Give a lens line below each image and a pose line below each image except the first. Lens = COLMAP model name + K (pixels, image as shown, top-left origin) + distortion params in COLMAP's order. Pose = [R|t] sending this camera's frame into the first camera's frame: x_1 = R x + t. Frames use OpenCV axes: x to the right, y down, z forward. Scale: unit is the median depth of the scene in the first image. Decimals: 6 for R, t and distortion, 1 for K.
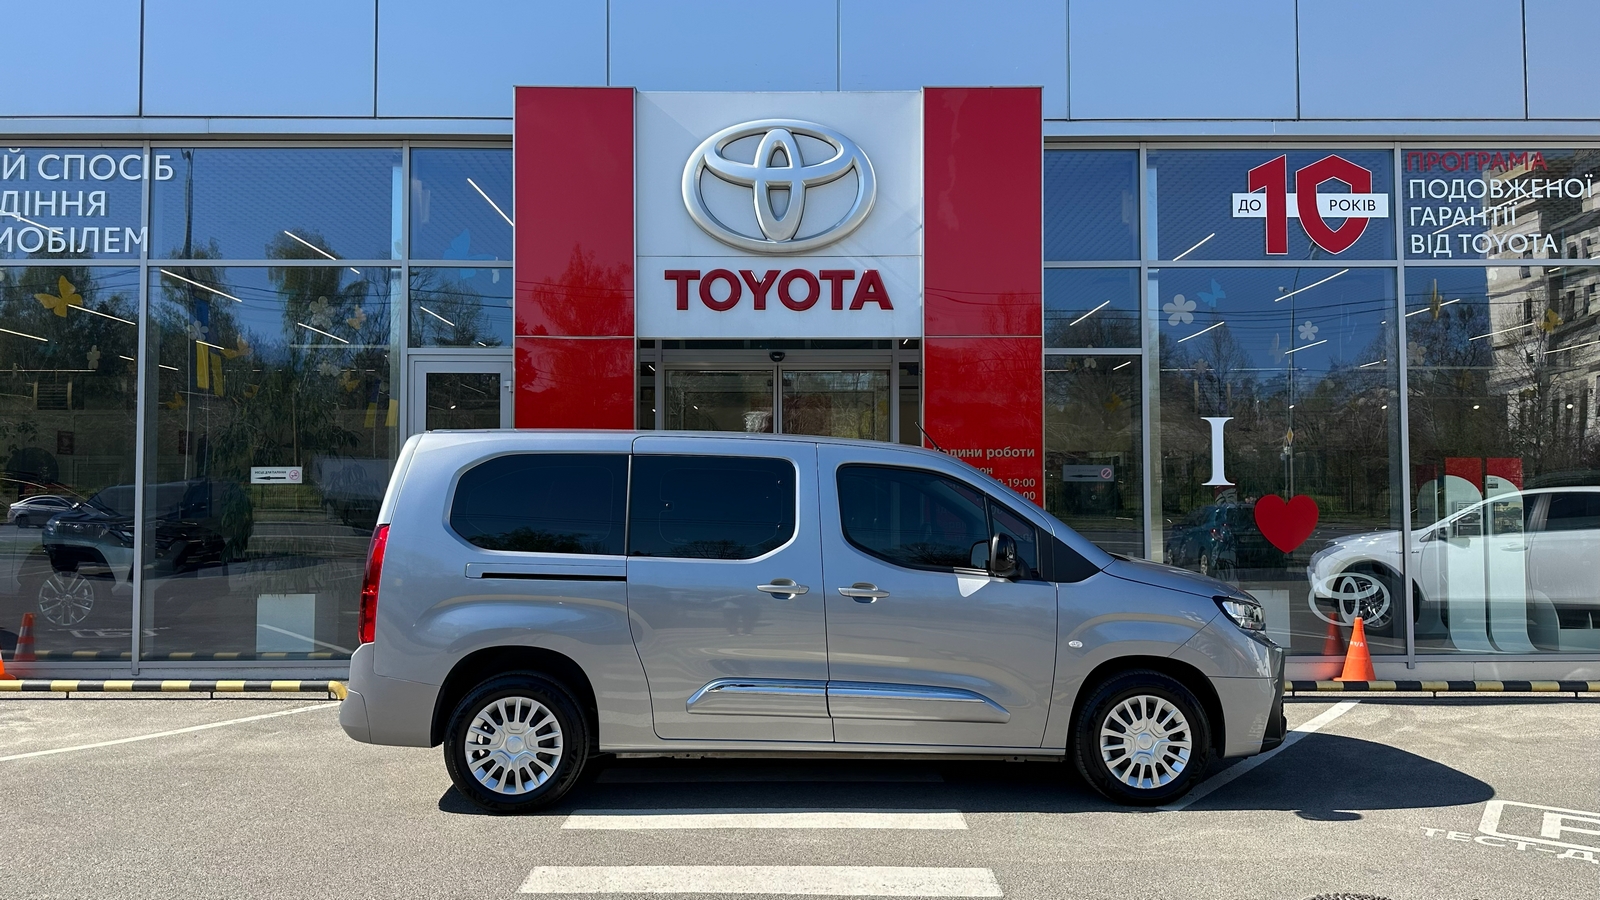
lens RADIAL K [[1144.2, 0, 797.5], [0, 1144.2, 456.5], [0, 0, 1]] dist [0.042947, -0.047514]
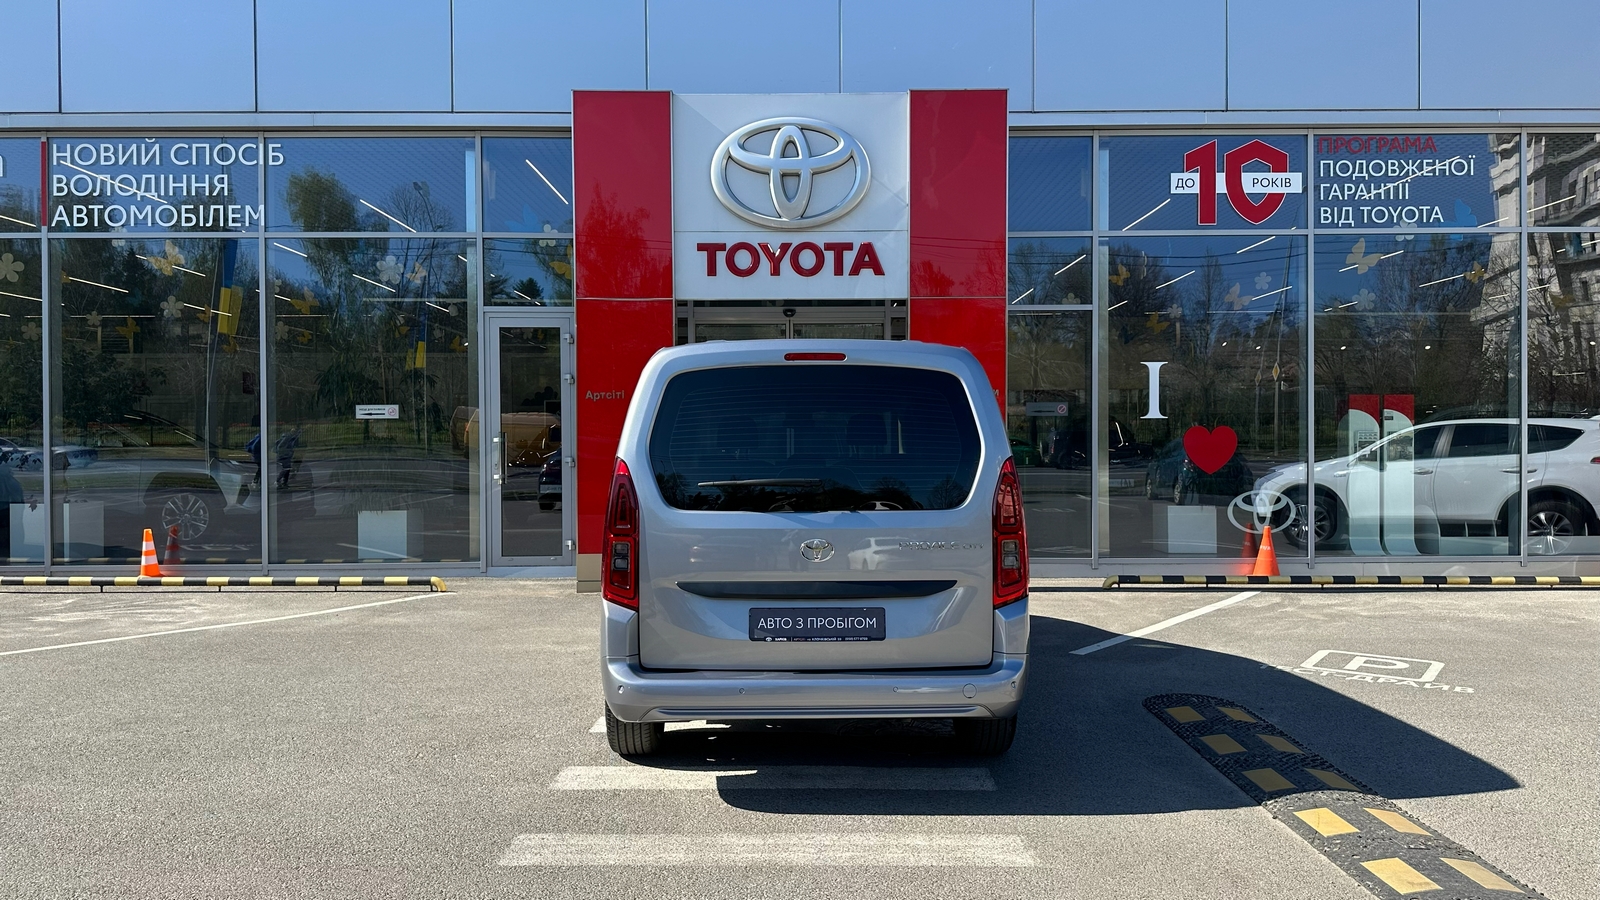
lens RADIAL K [[1148.2, 0, 804.0], [0, 1148.2, 452.9], [0, 0, 1]] dist [0.062234, -0.080731]
pose [[0.999993, -0.002508, -0.002763, 0.000622], [0.002644, 0.998711, 0.050684, -0.001168], [0.002632, -0.050691, 0.998711, -0.215140]]
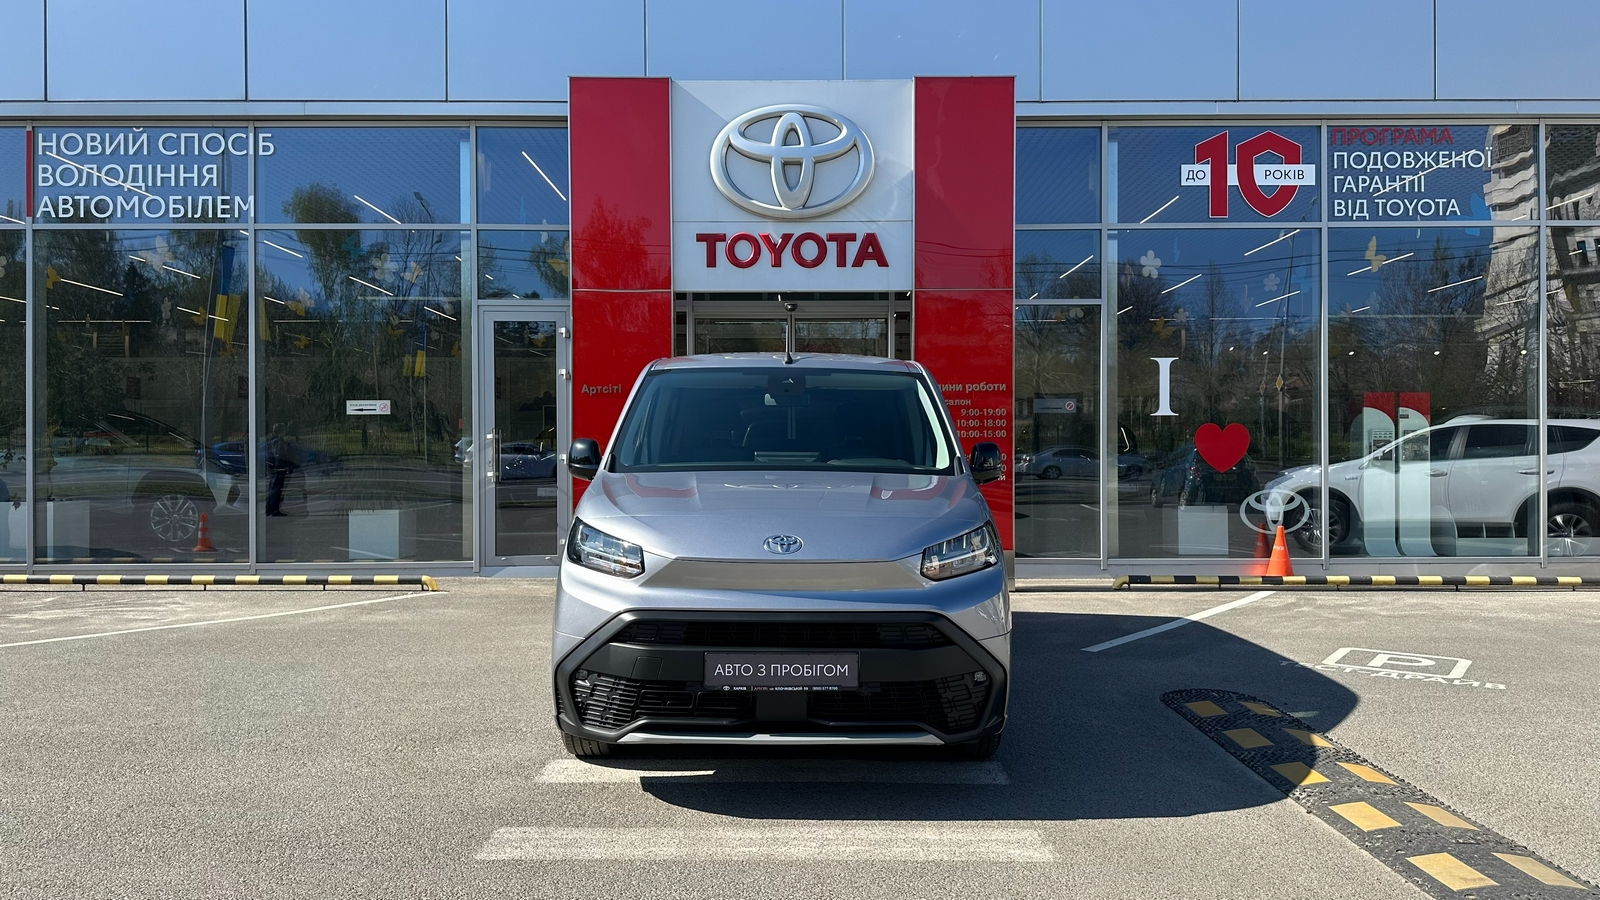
lens RADIAL K [[1147.3, 0, 805.0], [0, 1147.3, 458.1], [0, 0, 1]] dist [0.055661, -0.068320]
pose [[0.999994, -0.001057, -0.003254, 0.000475], [0.001193, 0.999118, 0.041982, 0.018716], [0.003207, -0.041986, 0.999113, -0.185105]]
